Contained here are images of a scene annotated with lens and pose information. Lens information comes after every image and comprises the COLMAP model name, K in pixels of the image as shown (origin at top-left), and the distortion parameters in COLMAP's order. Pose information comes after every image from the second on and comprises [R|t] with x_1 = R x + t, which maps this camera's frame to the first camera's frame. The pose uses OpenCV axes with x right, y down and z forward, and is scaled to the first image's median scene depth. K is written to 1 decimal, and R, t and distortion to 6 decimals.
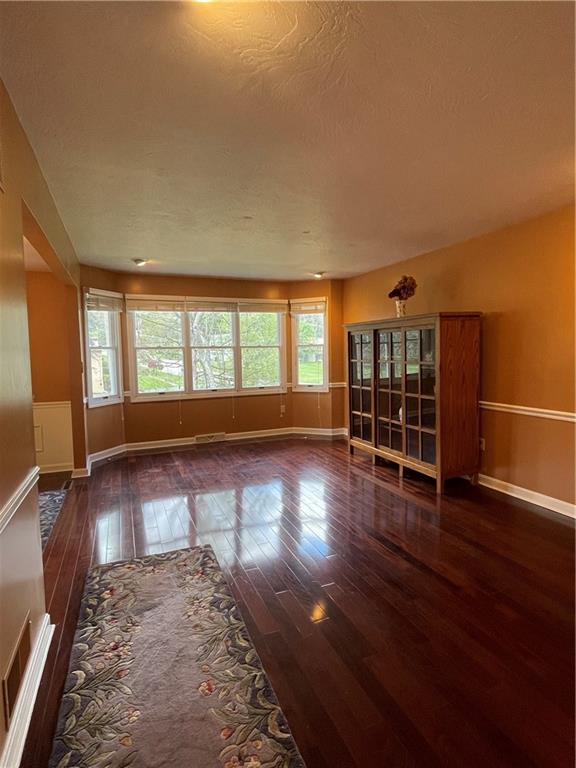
lens RADIAL K [[398.8, 0, 288.0], [0, 398.8, 384.0], [0, 0, 1]] dist [-0.001836, -0.000648]
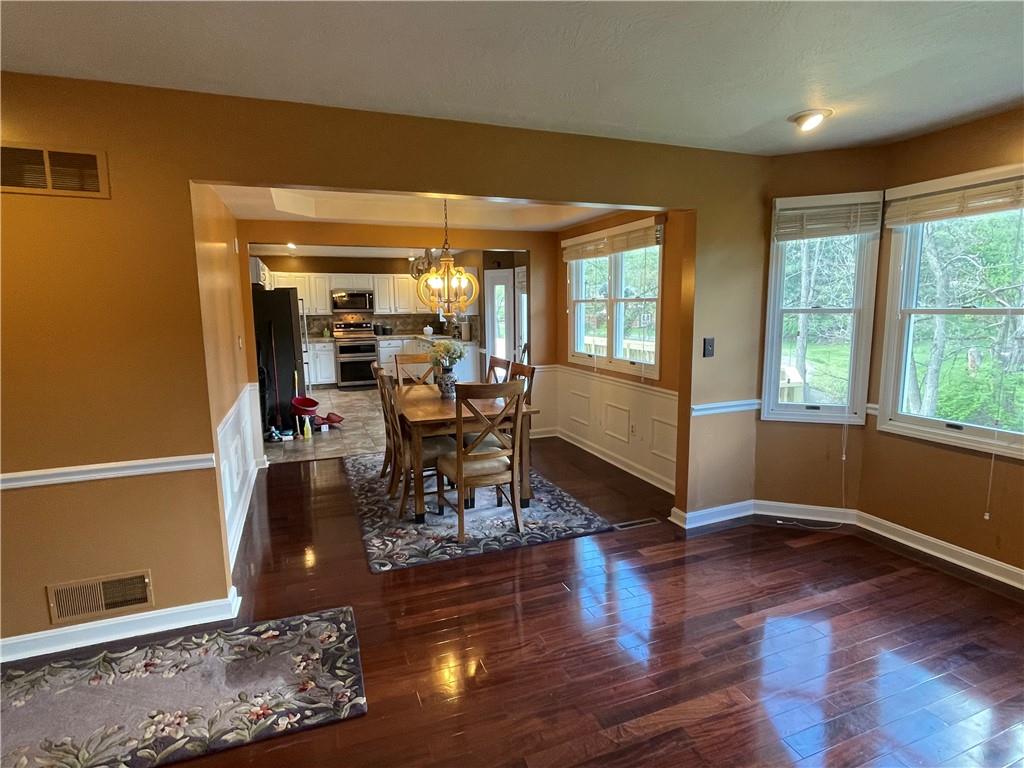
lens RADIAL K [[531.7, 0, 512.0], [0, 531.7, 384.0], [0, 0, 1]] dist [-0.001836, -0.000648]
pose [[-0.022032, 0.161092, -0.986693, 0.219379], [-0.064674, 0.984636, 0.162200, -0.079994], [0.997663, 0.067387, -0.011275, 0.597682]]
